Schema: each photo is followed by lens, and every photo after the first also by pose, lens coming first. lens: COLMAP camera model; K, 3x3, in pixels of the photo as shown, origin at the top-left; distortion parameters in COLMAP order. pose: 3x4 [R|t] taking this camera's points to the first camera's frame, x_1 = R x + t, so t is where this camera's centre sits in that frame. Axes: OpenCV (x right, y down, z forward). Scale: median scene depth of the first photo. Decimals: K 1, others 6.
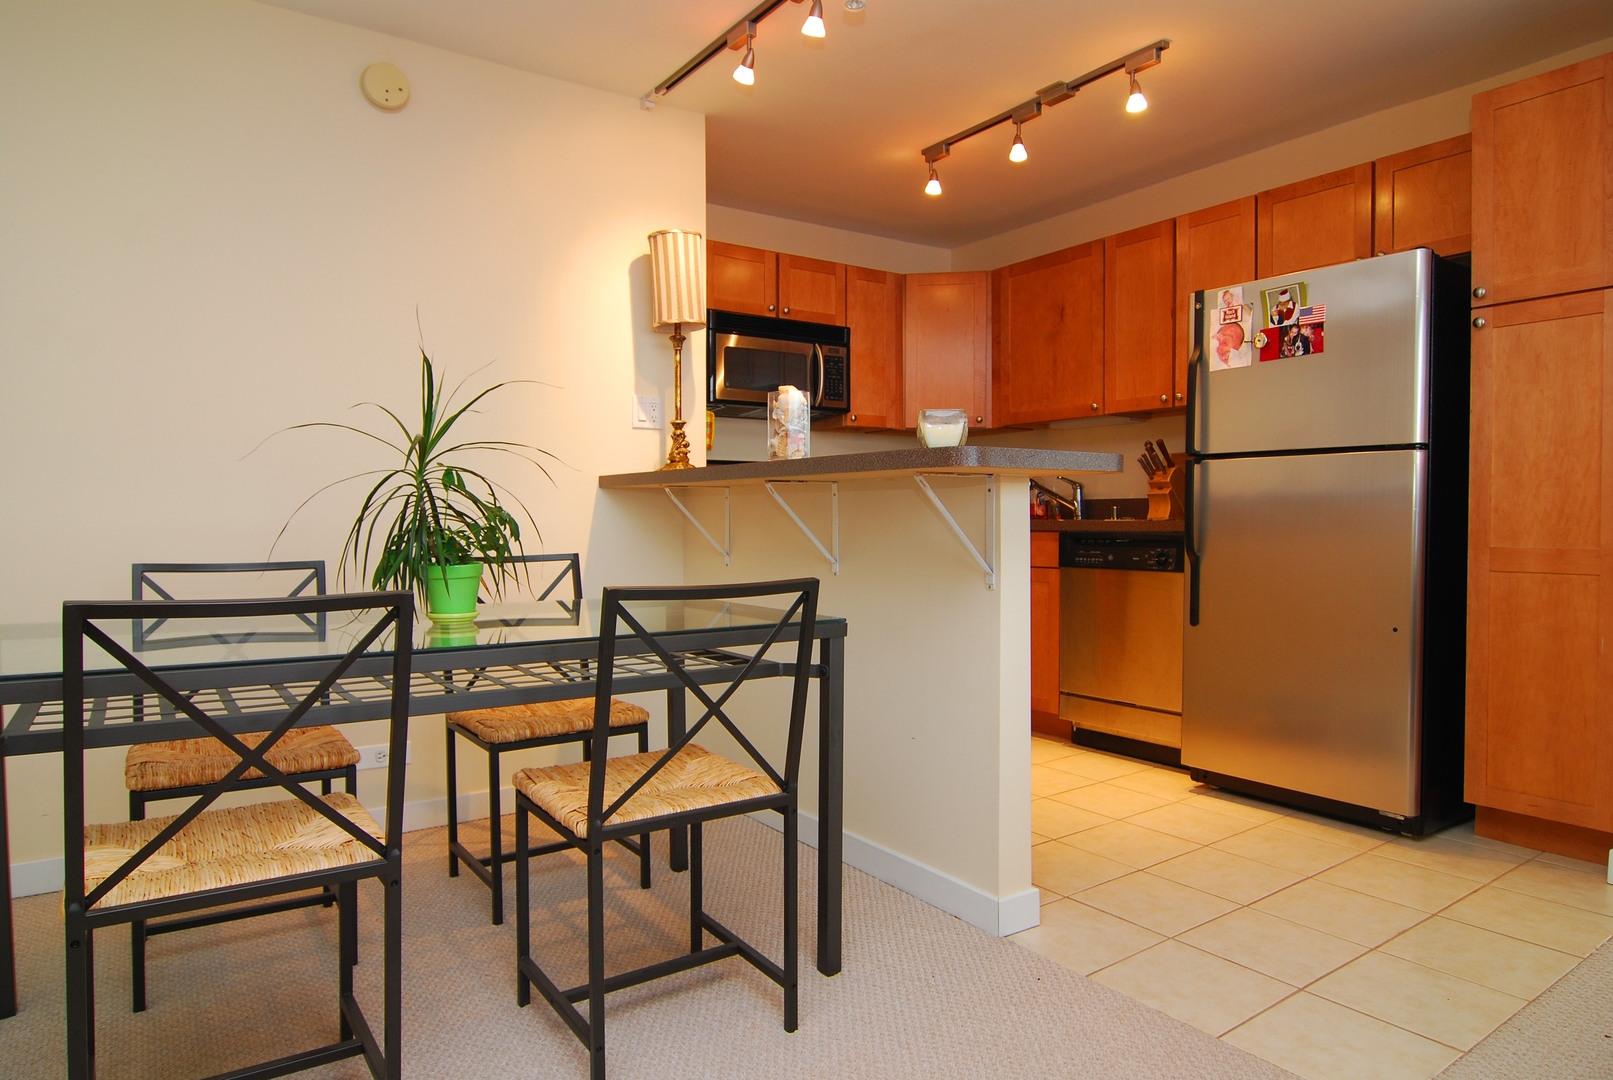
lens RADIAL K [[963.7, 0, 808.9], [0, 963.7, 534.6], [0, 0, 1]] dist [0.000353, -0.000106]
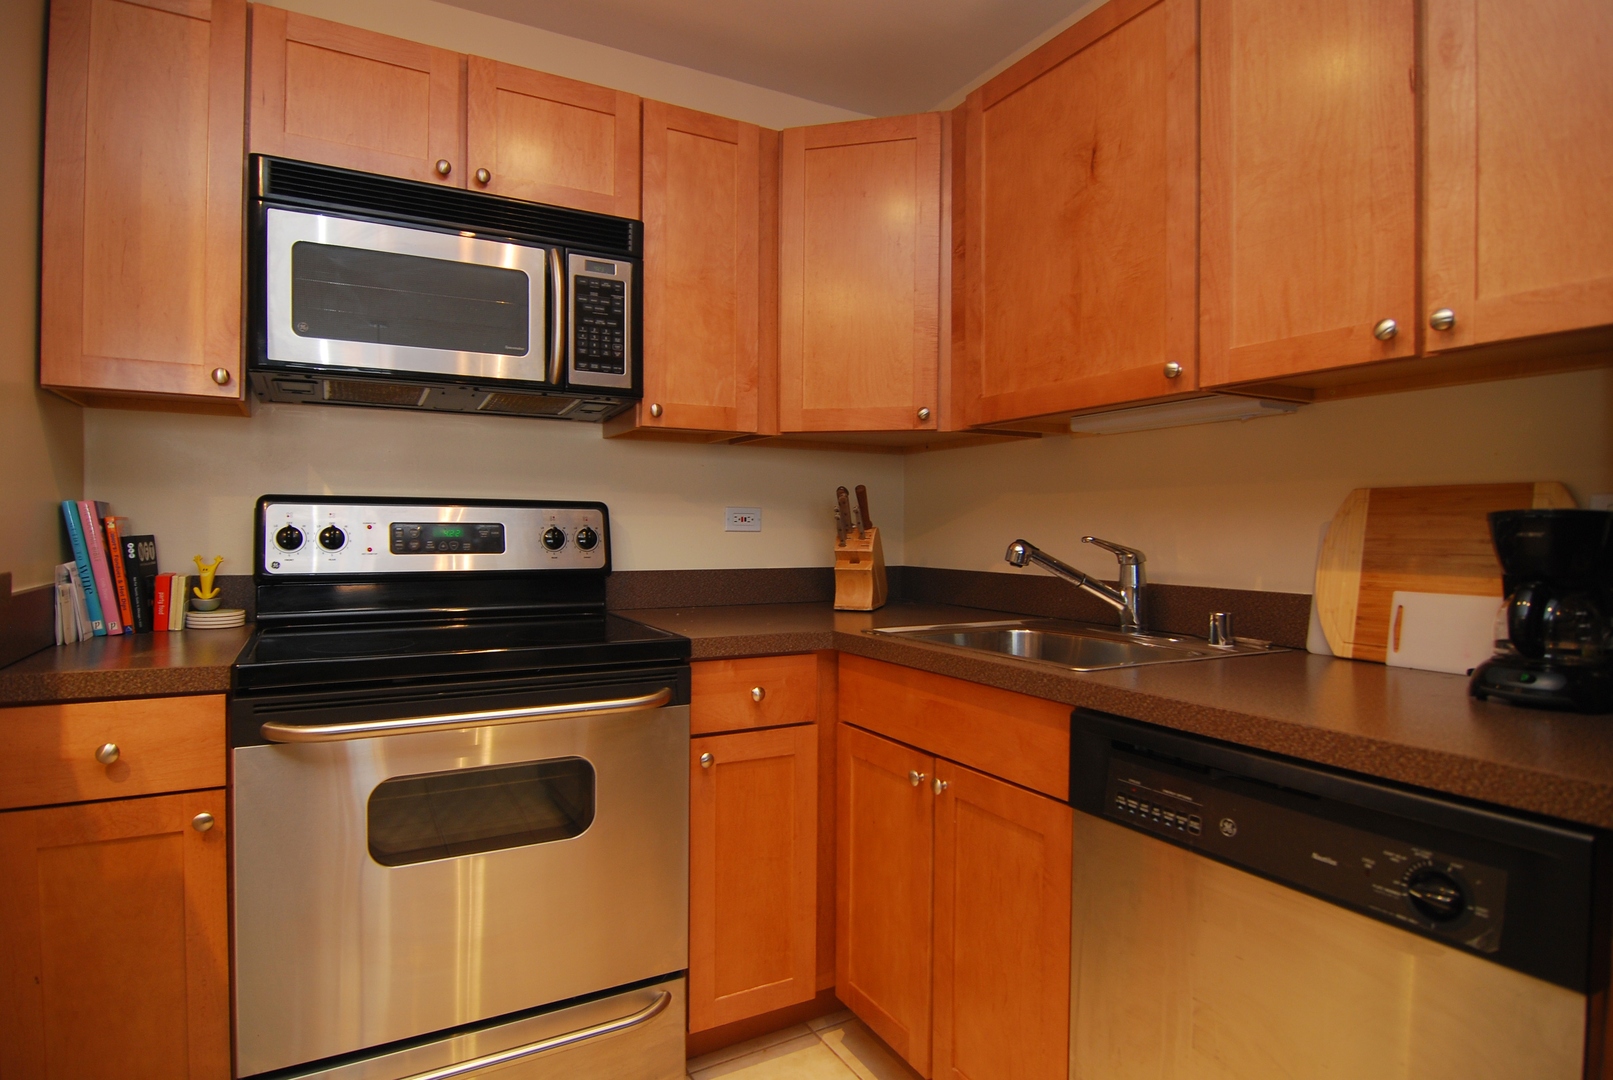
lens RADIAL K [[857.3, 0, 802.6], [0, 857.3, 539.5], [0, 0, 1]] dist [-0.015715, -0.000201]
pose [[0.994488, 0.010880, -0.104286, 0.168720], [-0.011878, 0.999889, -0.008950, -0.053613], [0.104178, 0.010139, 0.994507, 0.587549]]
